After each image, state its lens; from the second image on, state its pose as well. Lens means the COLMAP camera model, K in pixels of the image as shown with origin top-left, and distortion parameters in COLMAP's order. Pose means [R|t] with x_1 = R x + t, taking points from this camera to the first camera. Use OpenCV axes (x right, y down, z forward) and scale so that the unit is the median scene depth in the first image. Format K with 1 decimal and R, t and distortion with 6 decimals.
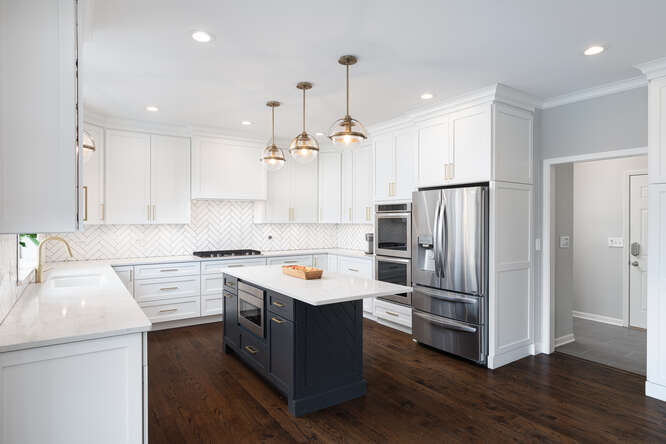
lens RADIAL K [[361.8, 0, 330.0], [0, 361.8, 222.9], [0, 0, 1]] dist [-0.000125, 0.000078]
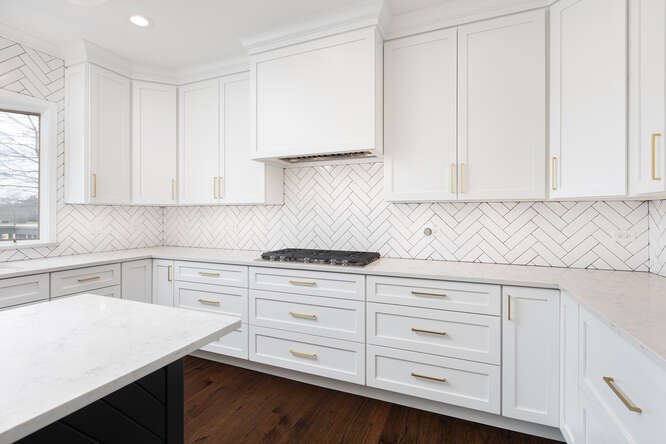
lens RADIAL K [[300.8, 0, 336.7], [0, 300.8, 216.3], [0, 0, 1]] dist [0.004337, 0.000211]
pose [[0.555556, 0.008800, -0.831432, 0.130083], [-0.001079, 0.999951, 0.009863, 0.018405], [0.831478, -0.004582, 0.555538, 0.819191]]
